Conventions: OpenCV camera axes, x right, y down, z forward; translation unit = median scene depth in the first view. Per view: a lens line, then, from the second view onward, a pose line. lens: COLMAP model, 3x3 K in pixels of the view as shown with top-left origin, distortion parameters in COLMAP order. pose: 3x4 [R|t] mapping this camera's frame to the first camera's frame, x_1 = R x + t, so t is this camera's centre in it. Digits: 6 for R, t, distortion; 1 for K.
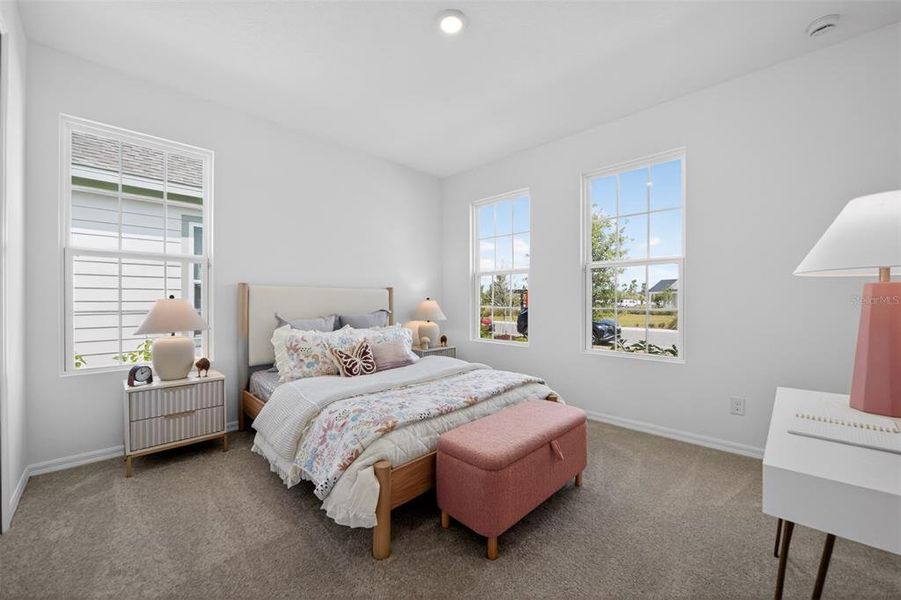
lens RADIAL K [[358.5, 0, 450.1], [0, 358.5, 303.0], [0, 0, 1]] dist [-0.013043, -0.000160]
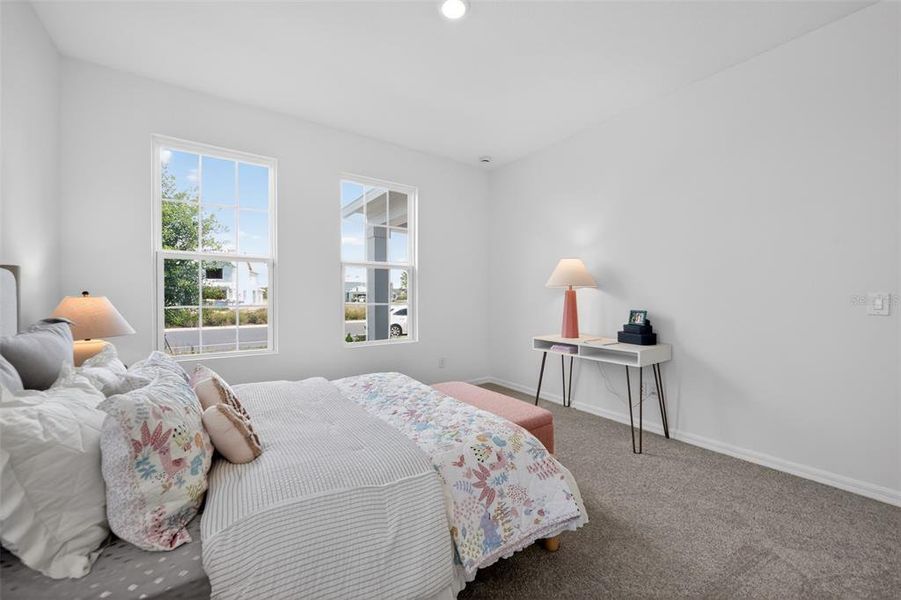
lens RADIAL K [[358.5, 0, 450.1], [0, 358.5, 303.0], [0, 0, 1]] dist [-0.013043, -0.000160]
pose [[0.135404, -0.016656, 0.990651, -0.731071], [0.003306, 0.999861, 0.016359, -0.006022], [-0.990785, 0.001060, 0.135440, 0.676908]]
